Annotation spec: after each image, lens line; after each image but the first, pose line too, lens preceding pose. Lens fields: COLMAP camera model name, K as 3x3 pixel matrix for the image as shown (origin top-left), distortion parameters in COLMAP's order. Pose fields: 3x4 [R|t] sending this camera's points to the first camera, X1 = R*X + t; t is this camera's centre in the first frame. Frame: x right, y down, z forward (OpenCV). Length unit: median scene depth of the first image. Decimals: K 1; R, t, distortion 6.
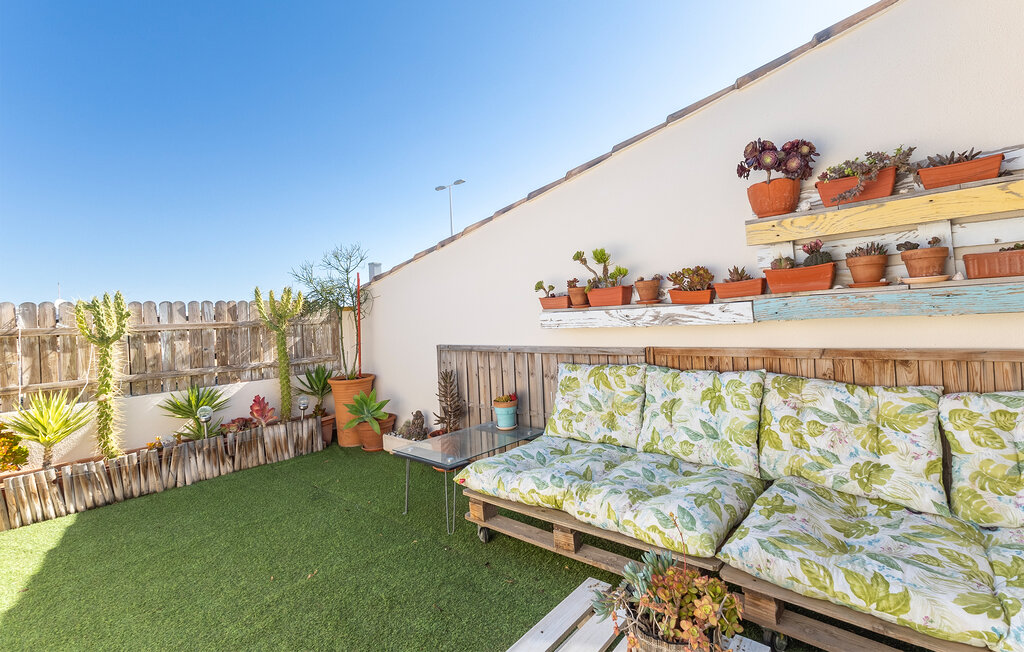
lens RADIAL K [[473.6, 0, 511.5], [0, 473.6, 321.1], [0, 0, 1]] dist [0.031029, -0.000500]
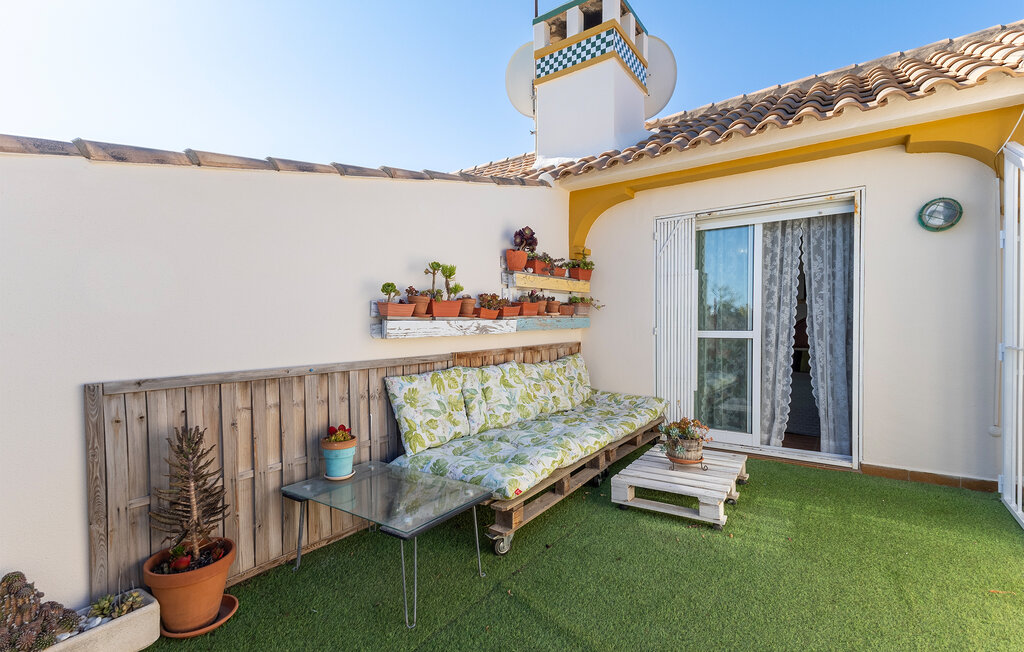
lens RADIAL K [[469.9, 0, 515.8], [0, 469.9, 348.3], [0, 0, 1]] dist [0.027442, -0.000194]
pose [[-0.134875, -0.002483, 0.990860, -0.942917], [0.031100, 0.999494, 0.006738, 0.040695], [-0.990374, 0.031724, -0.134729, 1.023380]]
